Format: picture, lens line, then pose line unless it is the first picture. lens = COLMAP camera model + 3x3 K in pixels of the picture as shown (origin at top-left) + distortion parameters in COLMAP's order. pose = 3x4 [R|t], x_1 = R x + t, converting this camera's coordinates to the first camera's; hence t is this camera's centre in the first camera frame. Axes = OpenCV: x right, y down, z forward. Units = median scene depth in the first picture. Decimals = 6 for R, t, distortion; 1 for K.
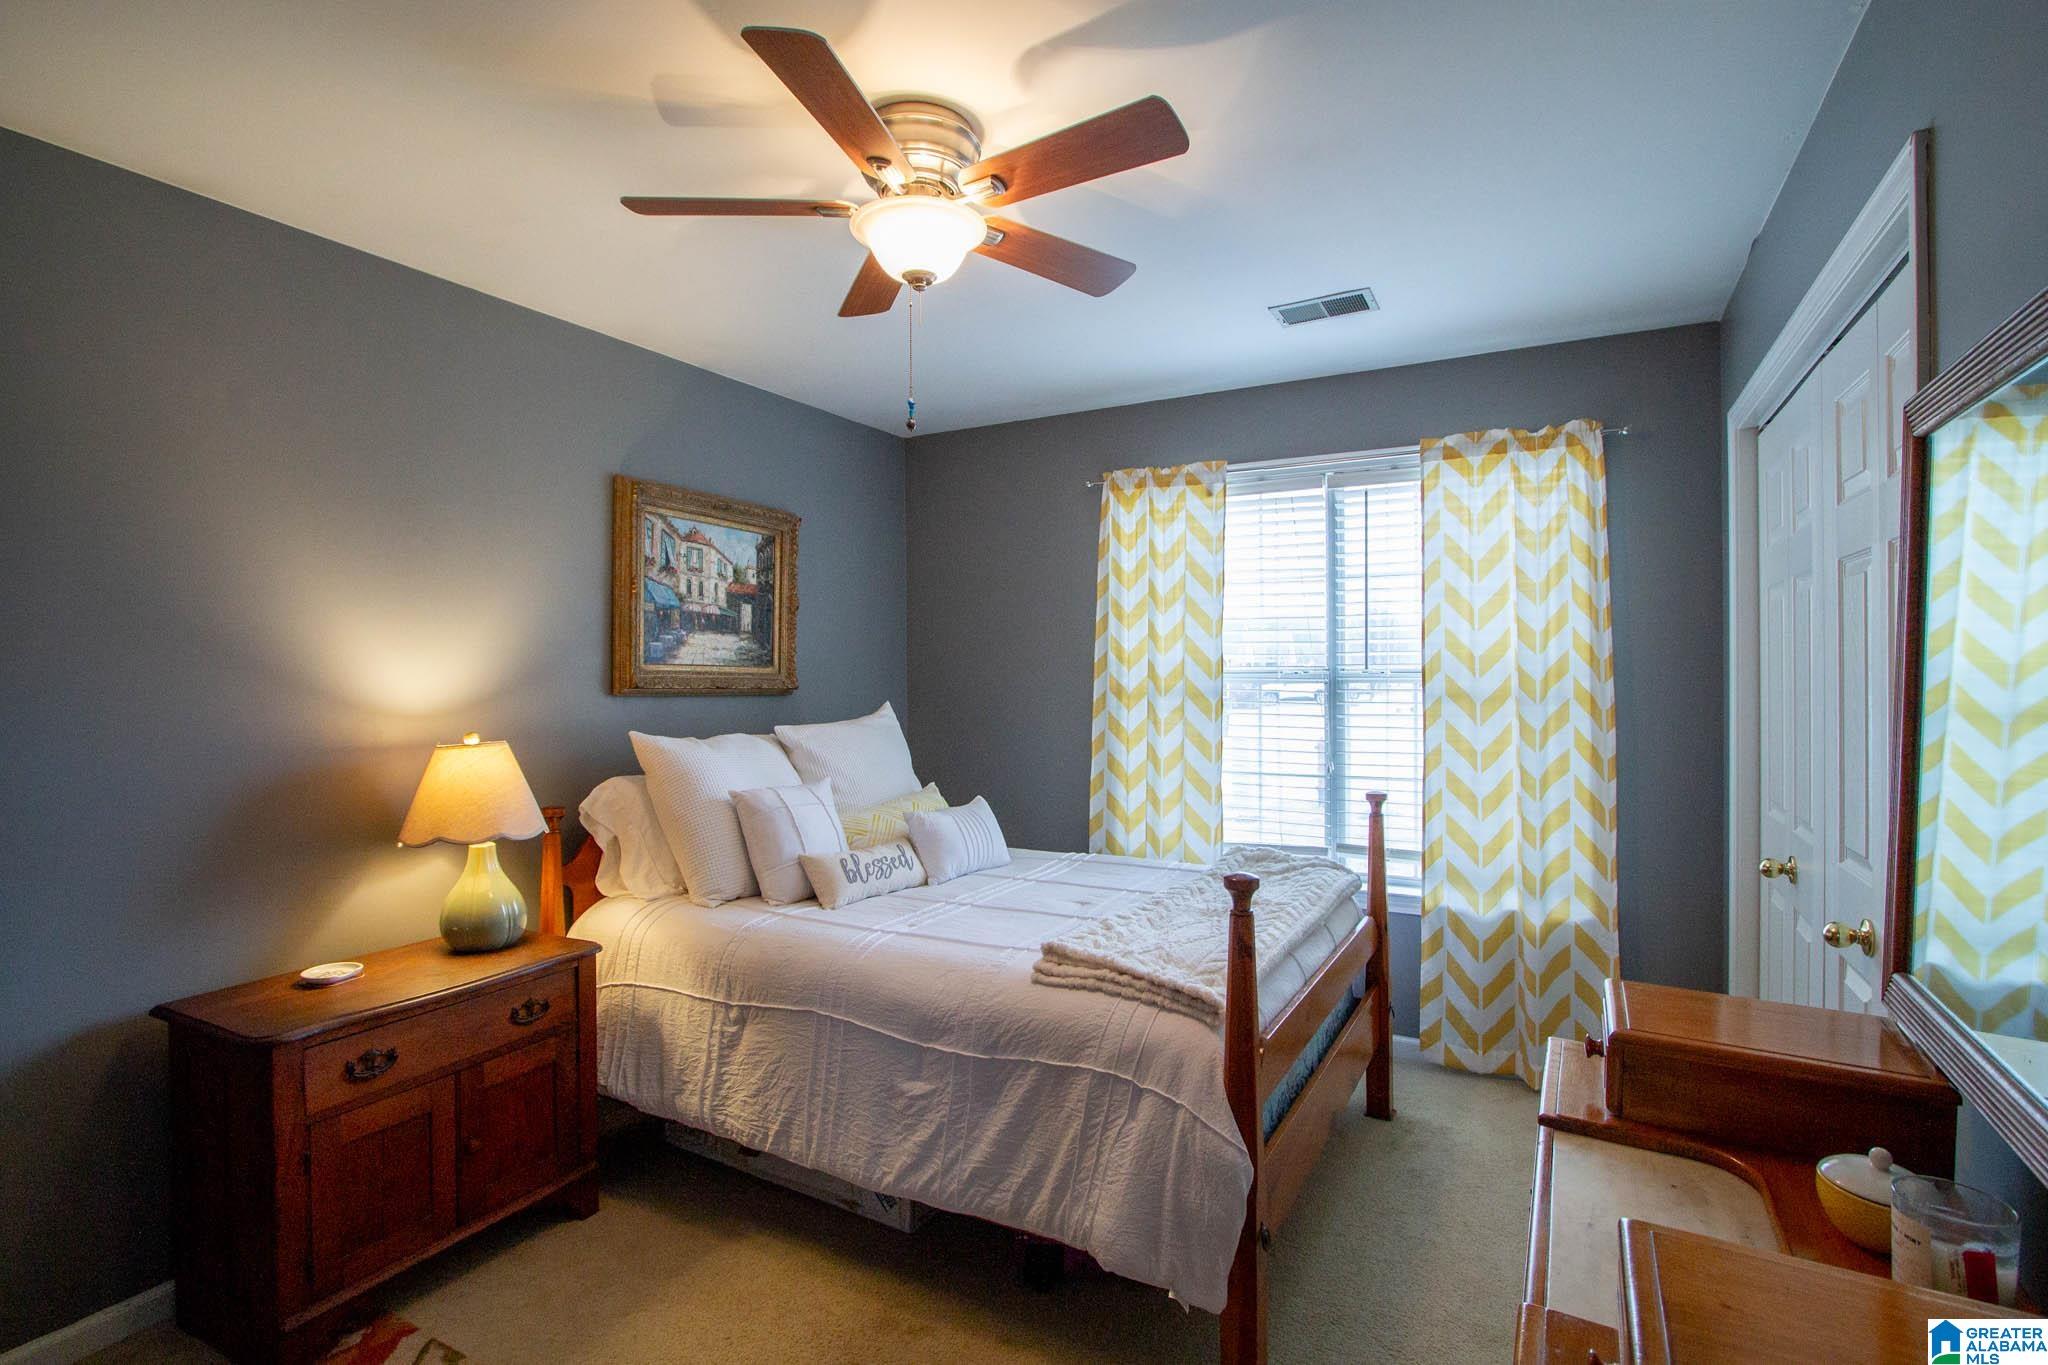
lens RADIAL K [[967.8, 0, 1028.6], [0, 967.8, 681.8], [0, 0, 1]] dist [-0.024810, 0.005792]
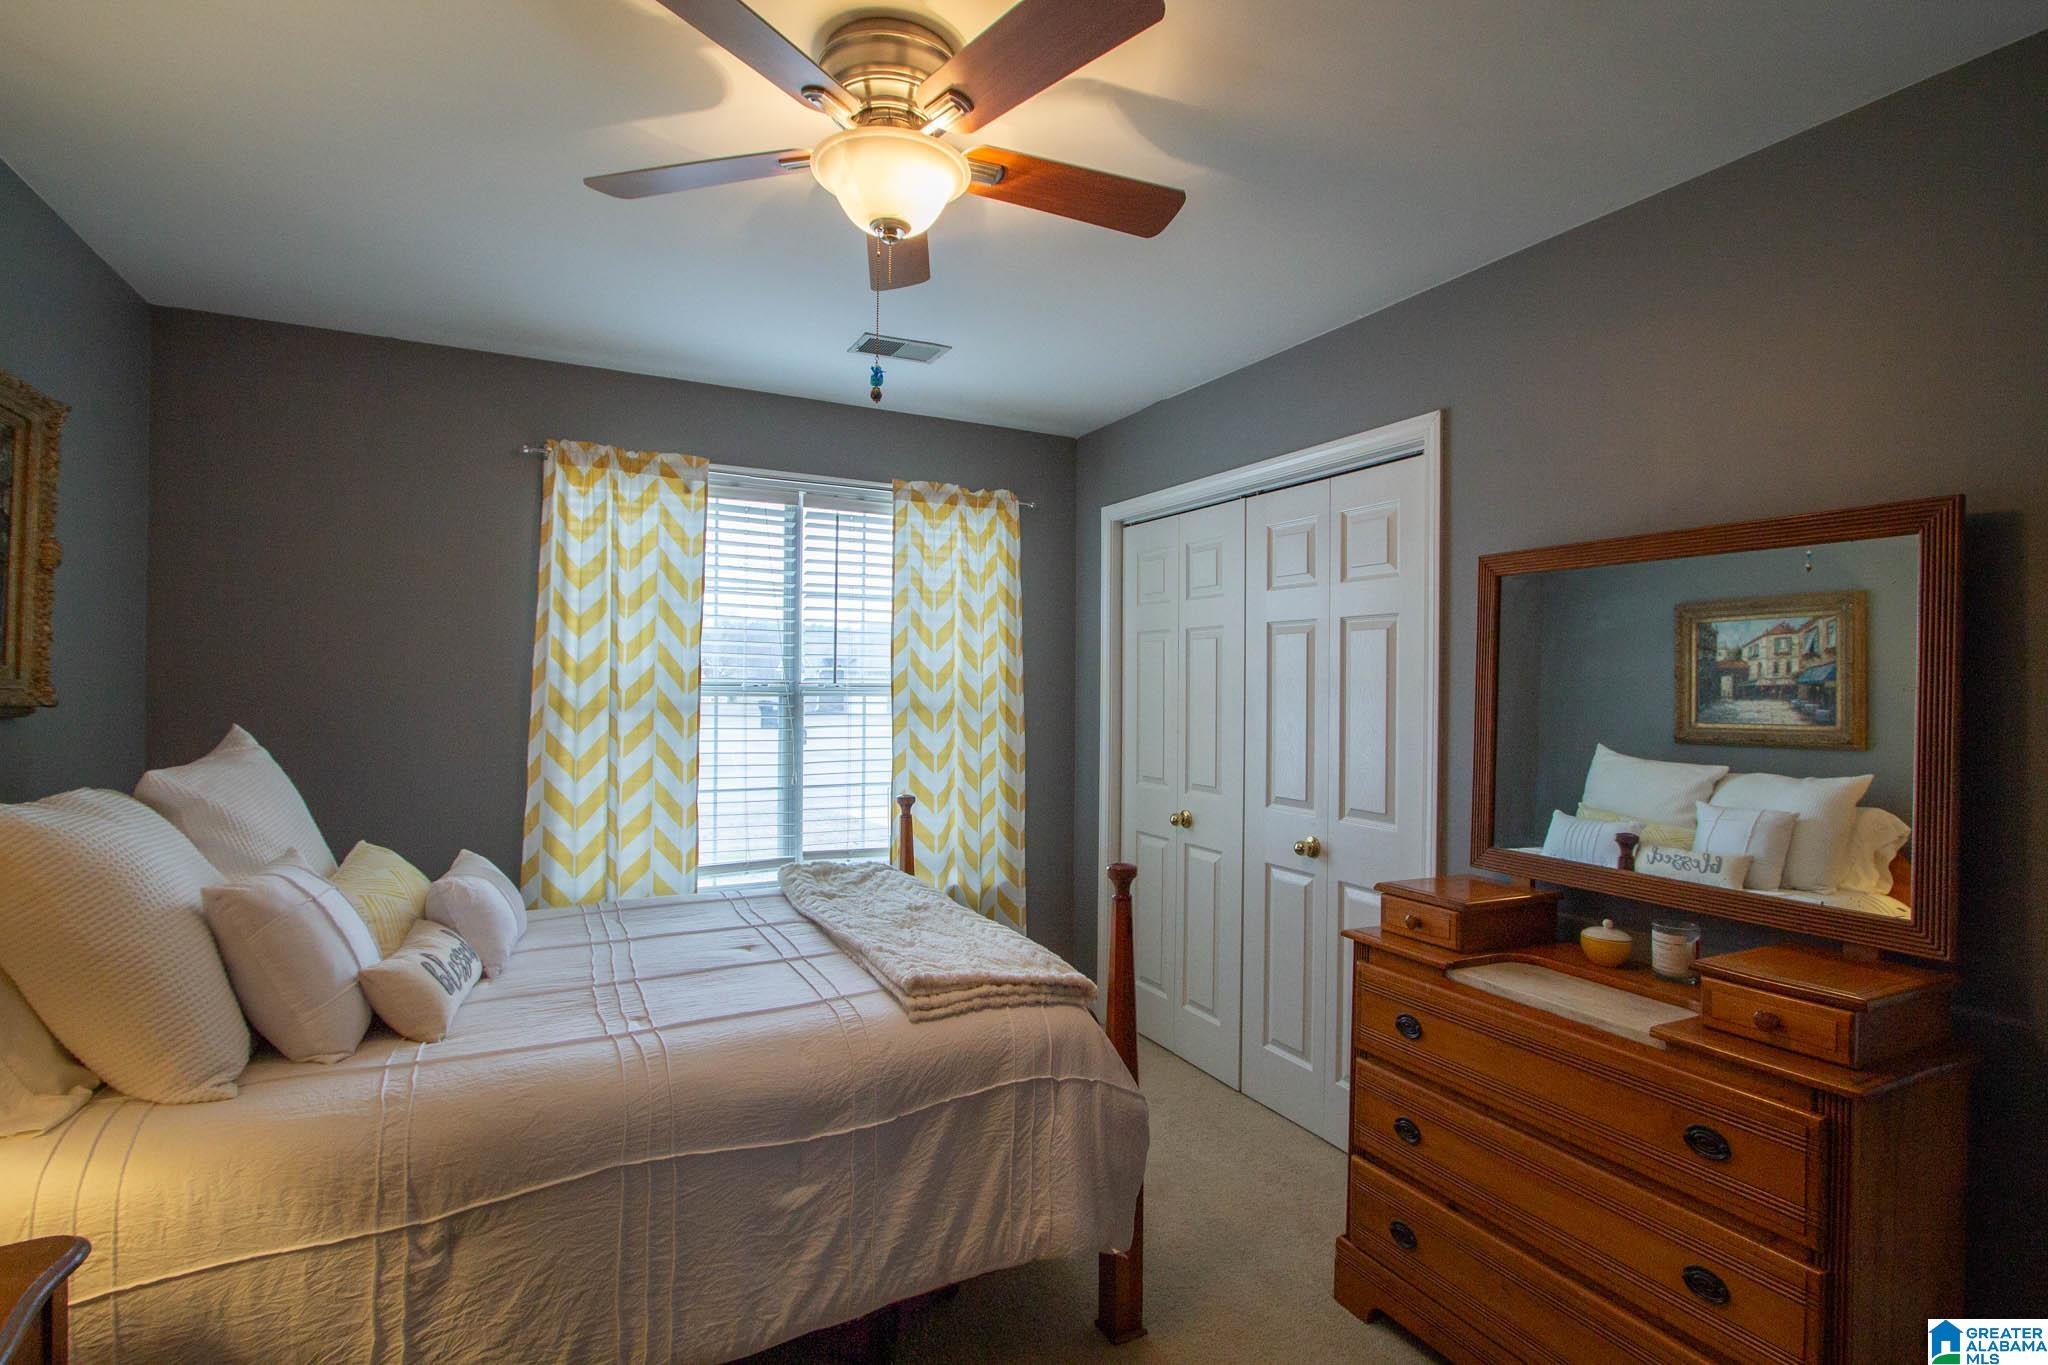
lens RADIAL K [[967.8, 0, 1026.4], [0, 967.8, 683.3], [0, 0, 1]] dist [-0.024810, 0.005792]
pose [[0.546349, 0.010337, 0.837494, -0.453670], [-0.003370, 0.999943, -0.010144, -0.002877], [-0.837551, 0.002720, 0.546353, 0.257249]]
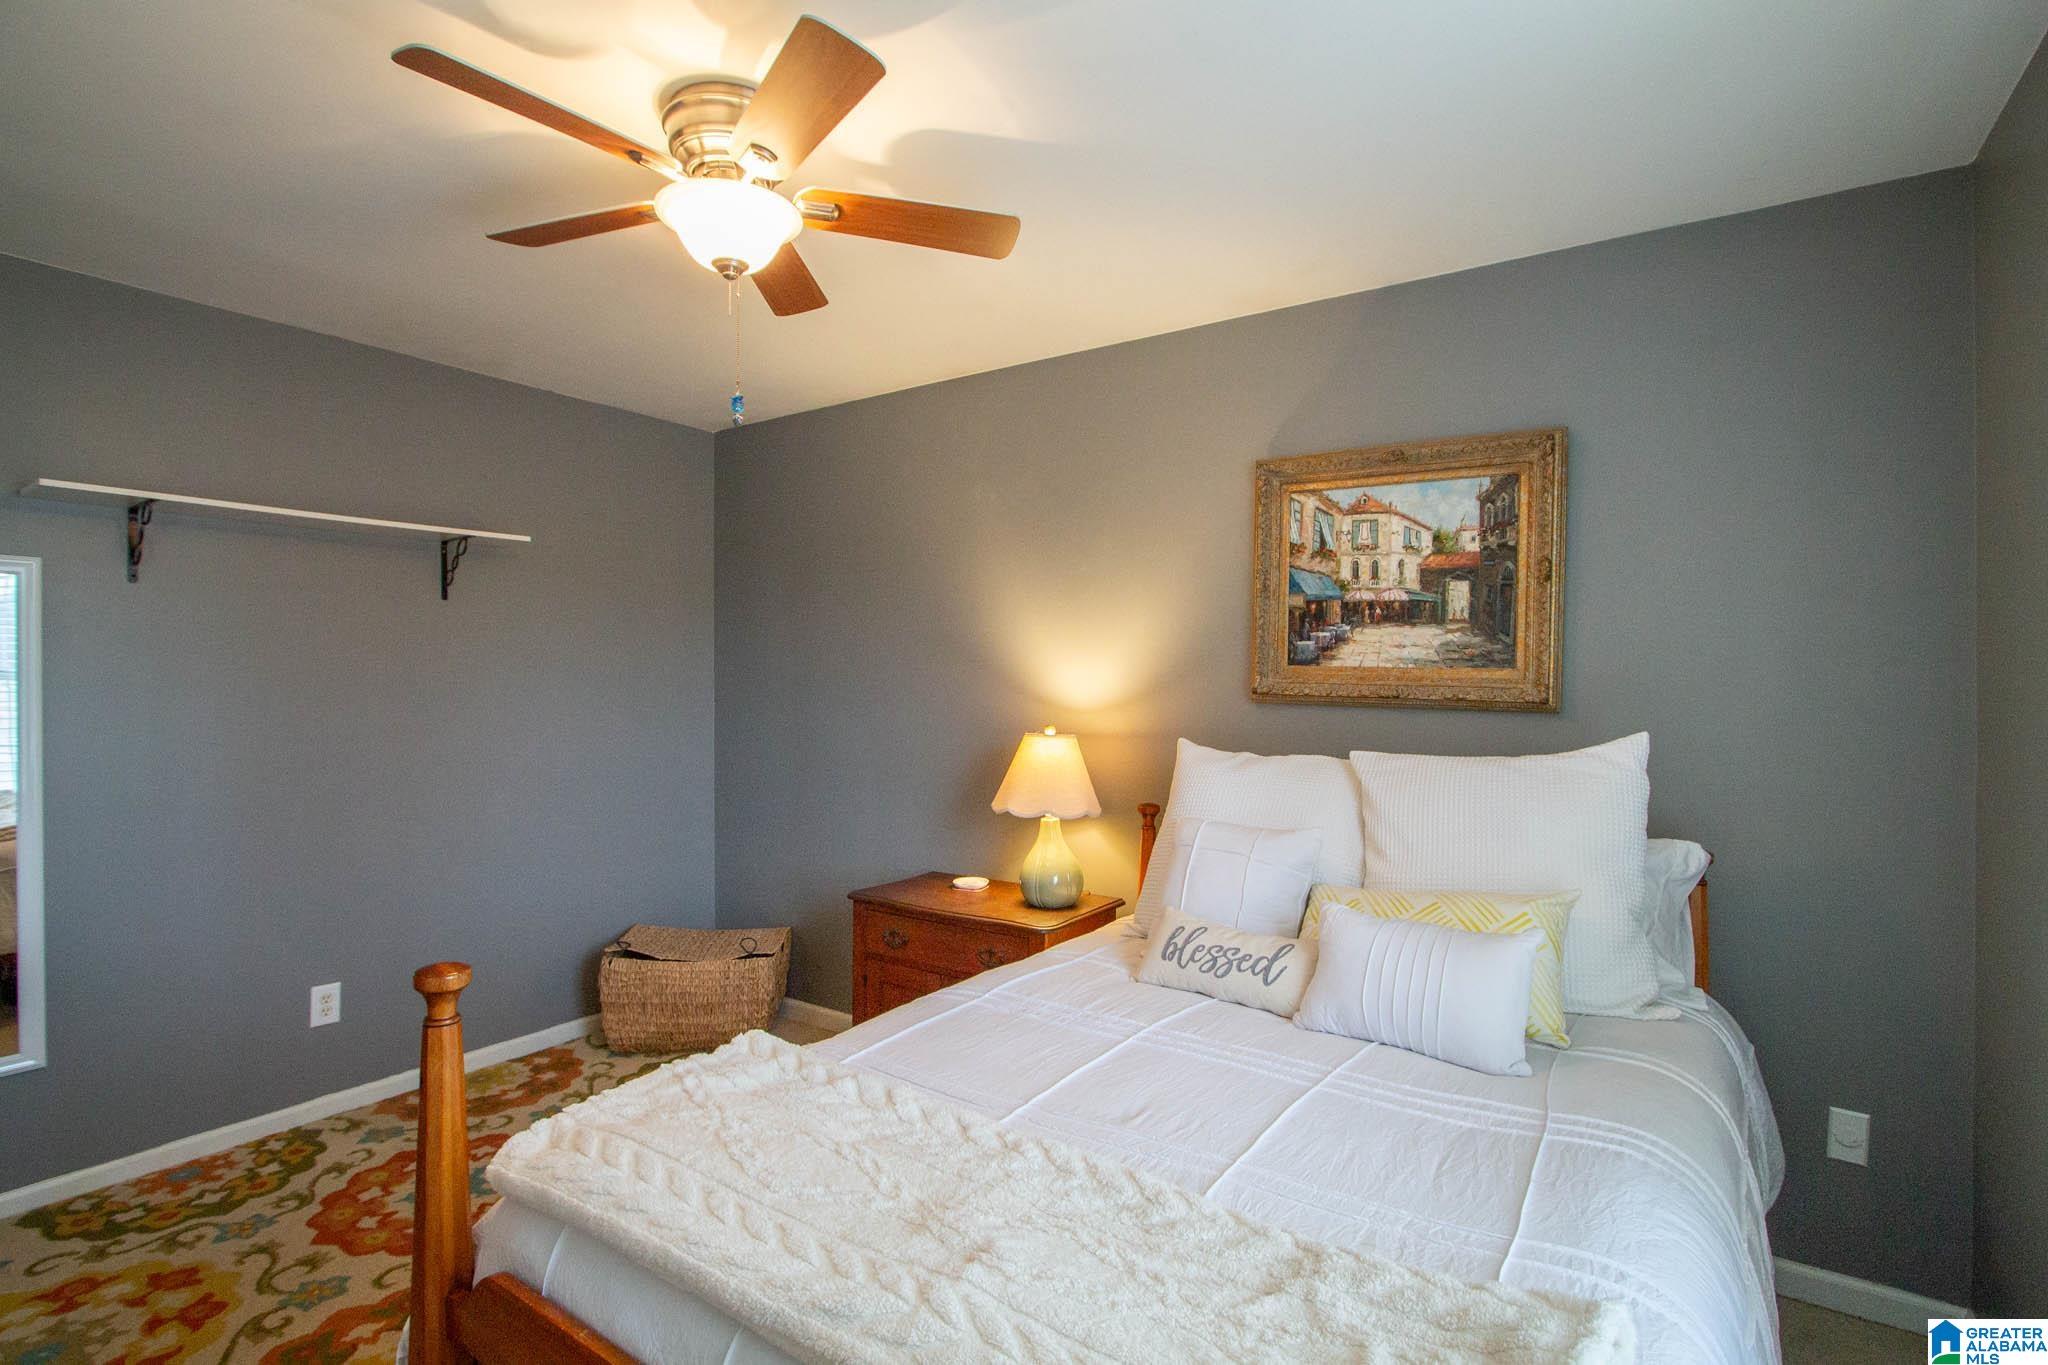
lens RADIAL K [[967.8, 0, 1026.4], [0, 967.8, 681.4], [0, 0, 1]] dist [-0.024810, 0.005792]
pose [[-0.091094, -0.000487, -0.995842, 0.486512], [-0.018617, 0.999826, 0.001214, -0.002070], [0.995668, 0.018650, -0.091087, 0.827611]]
